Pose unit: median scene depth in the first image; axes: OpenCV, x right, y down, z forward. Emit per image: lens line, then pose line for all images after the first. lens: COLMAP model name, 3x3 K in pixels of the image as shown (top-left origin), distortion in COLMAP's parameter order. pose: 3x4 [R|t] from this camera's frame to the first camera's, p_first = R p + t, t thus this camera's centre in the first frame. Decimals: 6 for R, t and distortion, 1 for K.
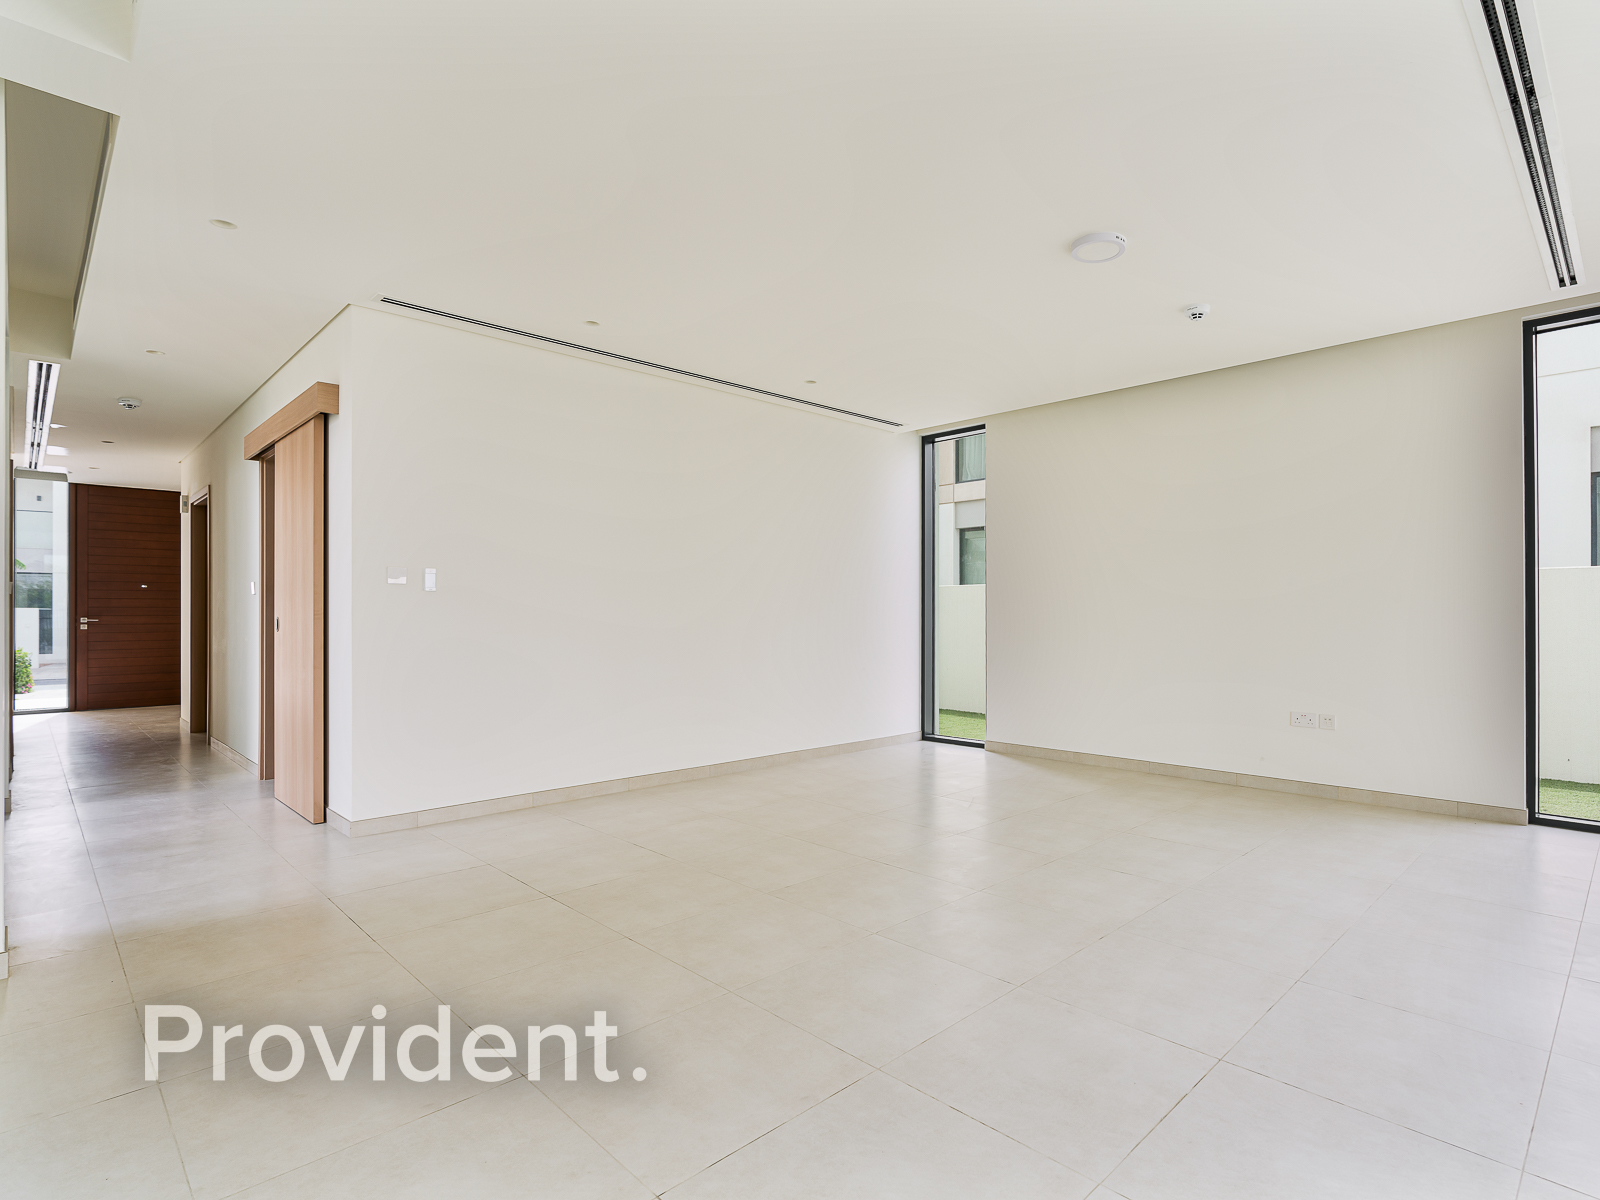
lens RADIAL K [[749.7, 0, 790.6], [0, 749.7, 604.1], [0, 0, 1]] dist [-0.003242, 0.000634]
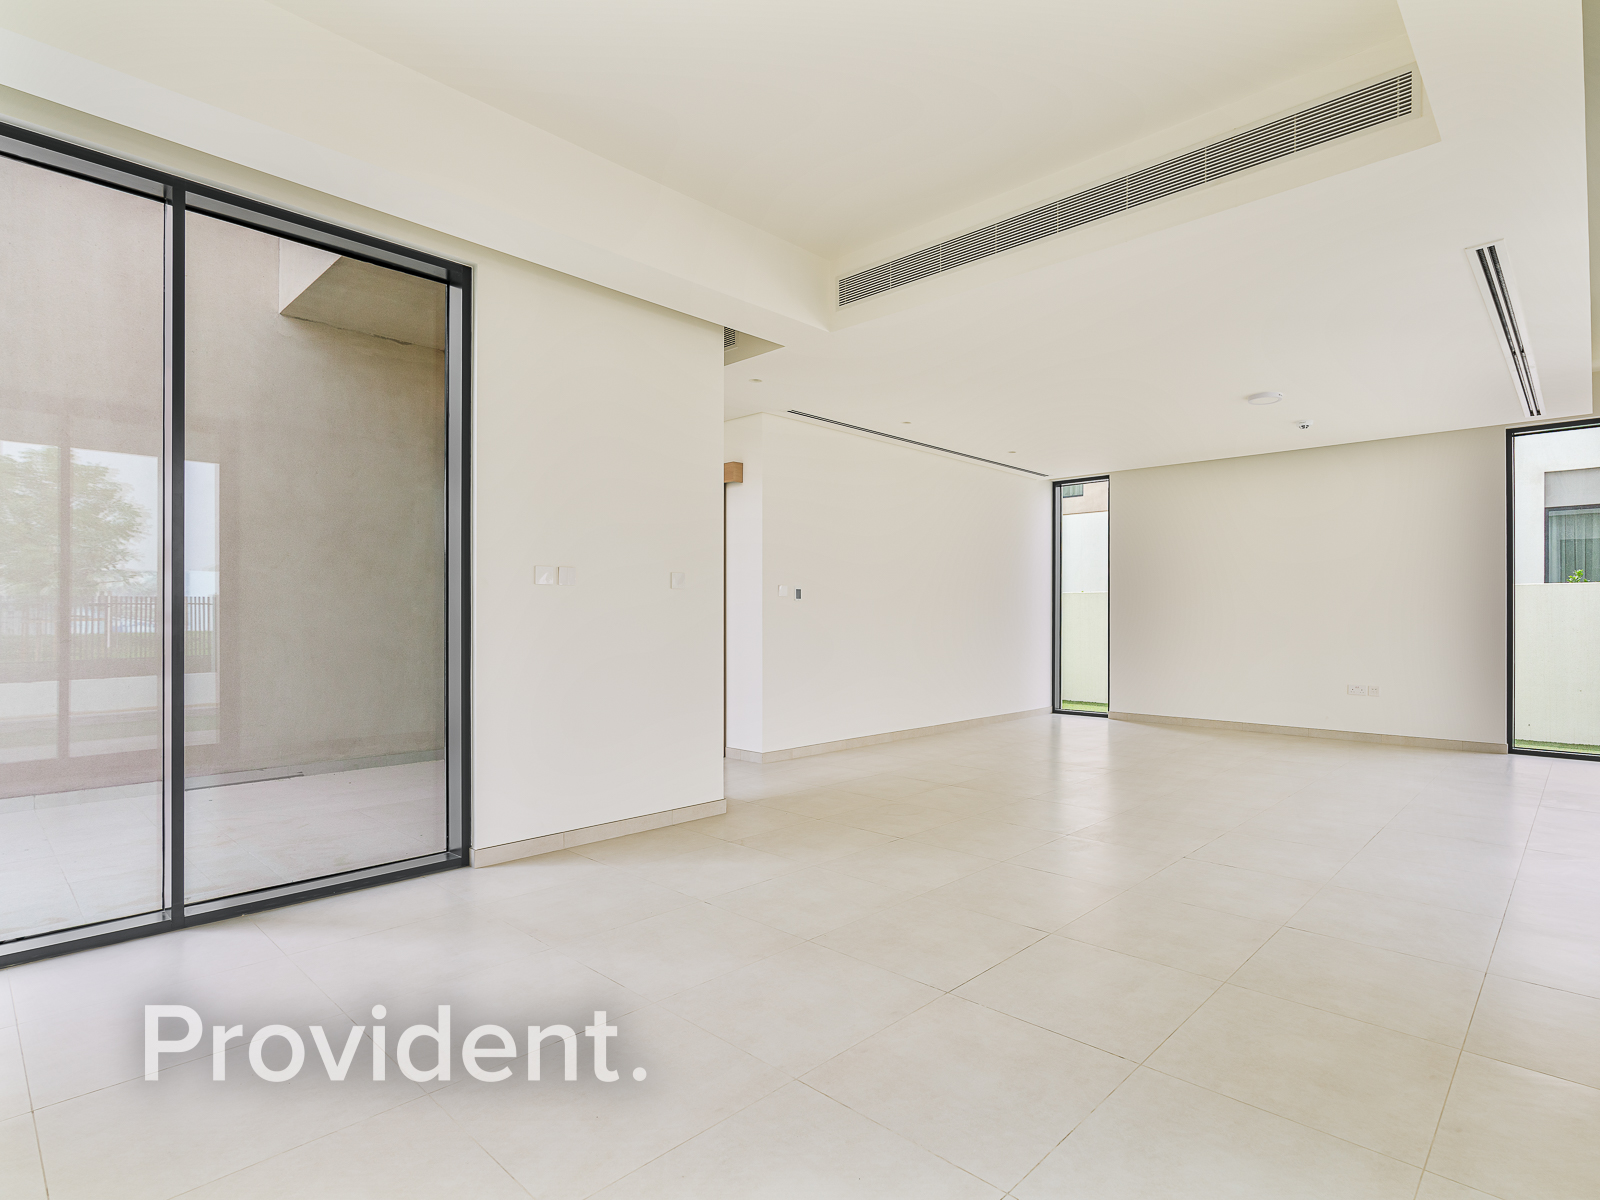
lens RADIAL K [[745.5, 0, 795.9], [0, 745.5, 608.5], [0, 0, 1]] dist [-0.002850, -0.000168]
pose [[0.999451, 0.002228, 0.033058, -0.518598], [-0.002320, 0.999994, 0.002749, -0.006784], [-0.033051, -0.002824, 0.999450, -0.471166]]
